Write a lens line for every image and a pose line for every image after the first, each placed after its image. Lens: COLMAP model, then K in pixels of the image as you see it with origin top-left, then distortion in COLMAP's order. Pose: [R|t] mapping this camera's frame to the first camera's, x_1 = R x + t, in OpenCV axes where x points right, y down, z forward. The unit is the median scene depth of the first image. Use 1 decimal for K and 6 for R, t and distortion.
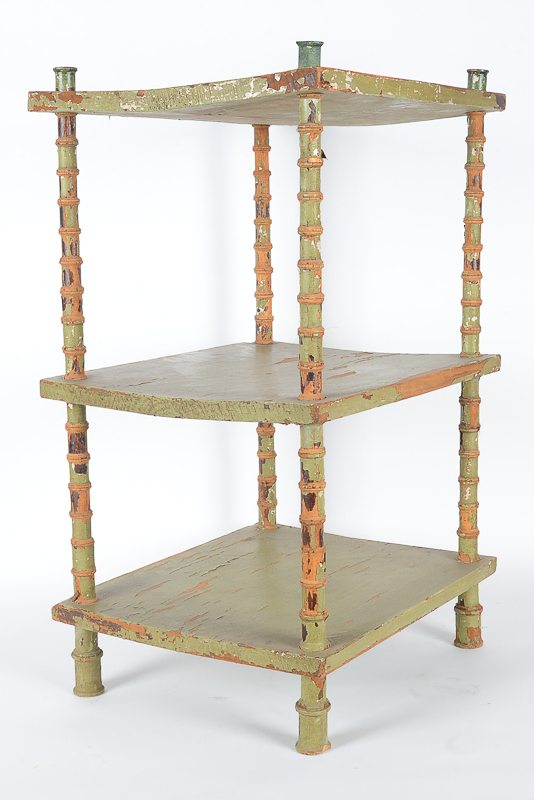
lens RADIAL K [[1245.9, 0, 272.5], [0, 1245.9, 394.3], [0, 0, 1]] dist [0.015208, 0.000000]
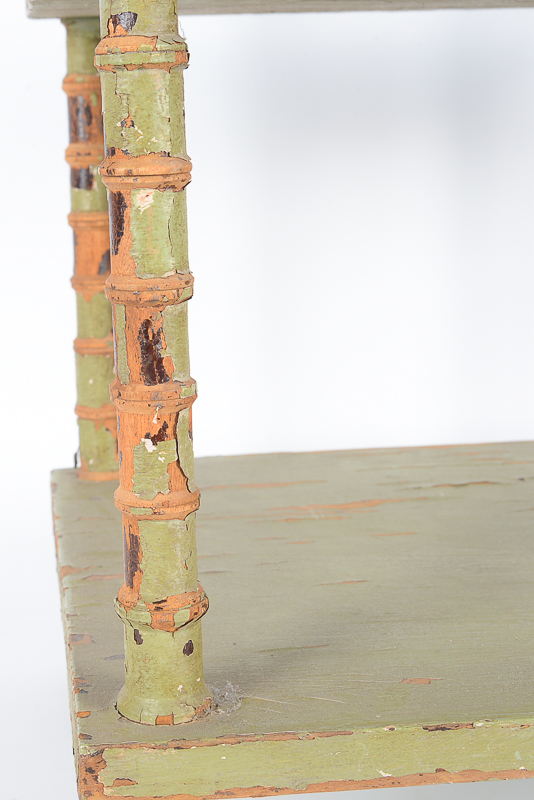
lens RADIAL K [[1405.7, 0, 172.6], [0, 1405.7, 388.2], [0, 0, 1]] dist [-0.032504, 0.000000]
pose [[0.645360, 0.152038, -0.748595, 0.257903], [-0.106829, 0.988325, 0.108631, 0.076007], [0.756372, 0.009866, 0.654068, 0.691311]]
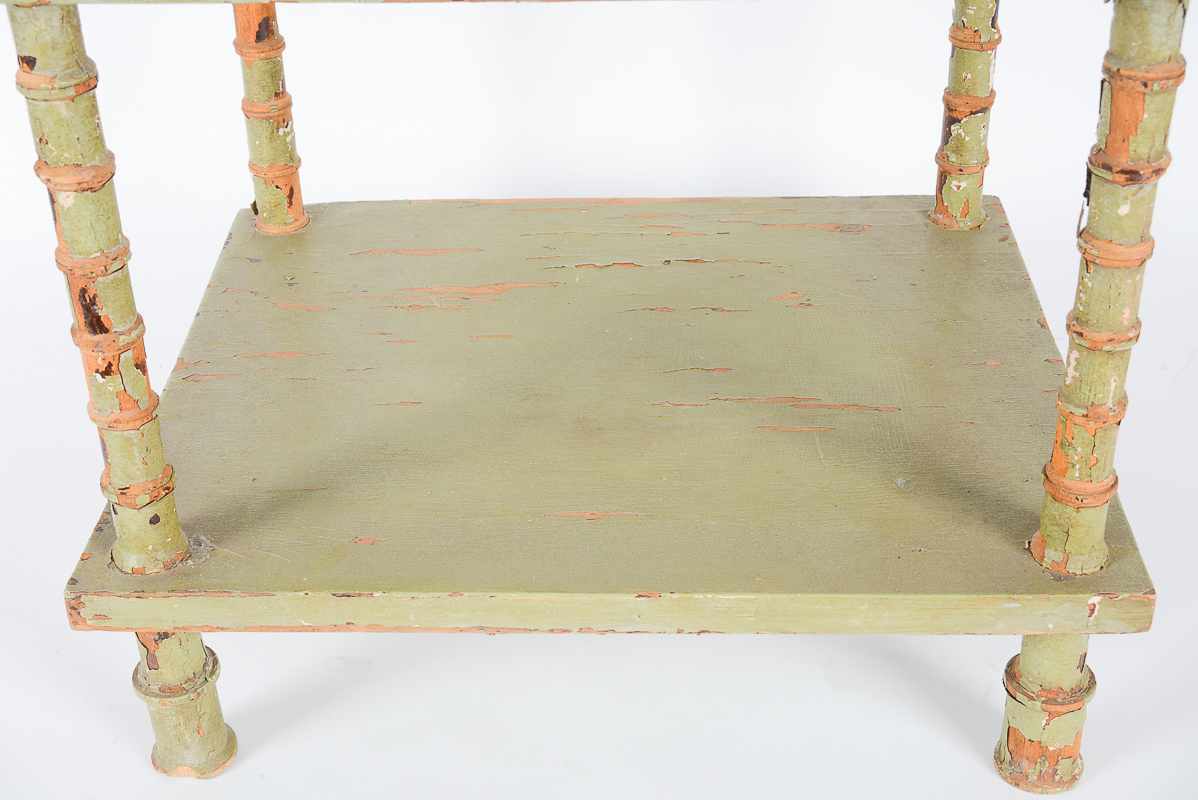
lens RADIAL K [[1742.9, 0, 588.7], [0, 1742.9, 388.4], [0, 0, 1]] dist [0.011279, 0.000000]
pose [[0.545313, 0.439450, -0.713804, 0.433030], [-0.120519, 0.883815, 0.452046, -0.099694], [0.829523, -0.160480, 0.534918, 0.742831]]
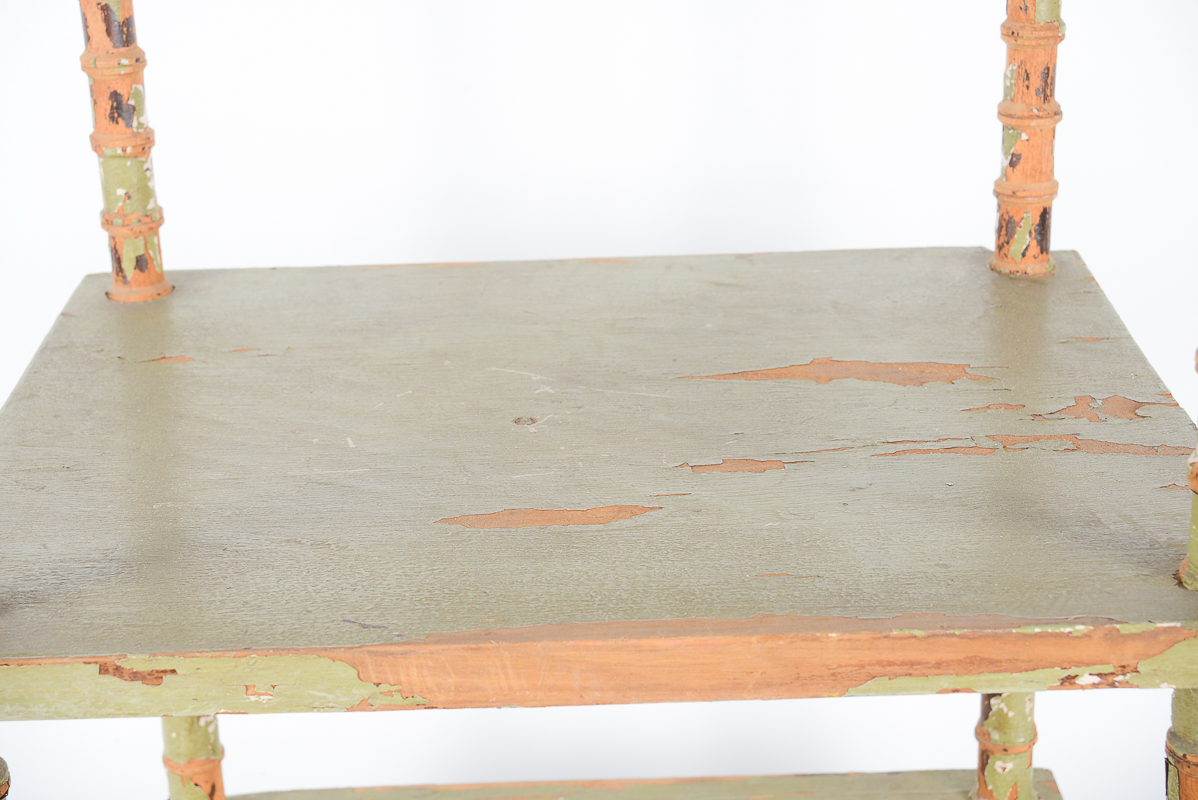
lens RADIAL K [[2138.9, 0, 580.1], [0, 2138.9, 394.6], [0, 0, 1]] dist [0.049395, 0.000000]
pose [[0.566001, 0.284146, -0.773889, 0.425803], [-0.107407, 0.956140, 0.272508, -0.173747], [0.817378, -0.071119, 0.571695, 0.728575]]
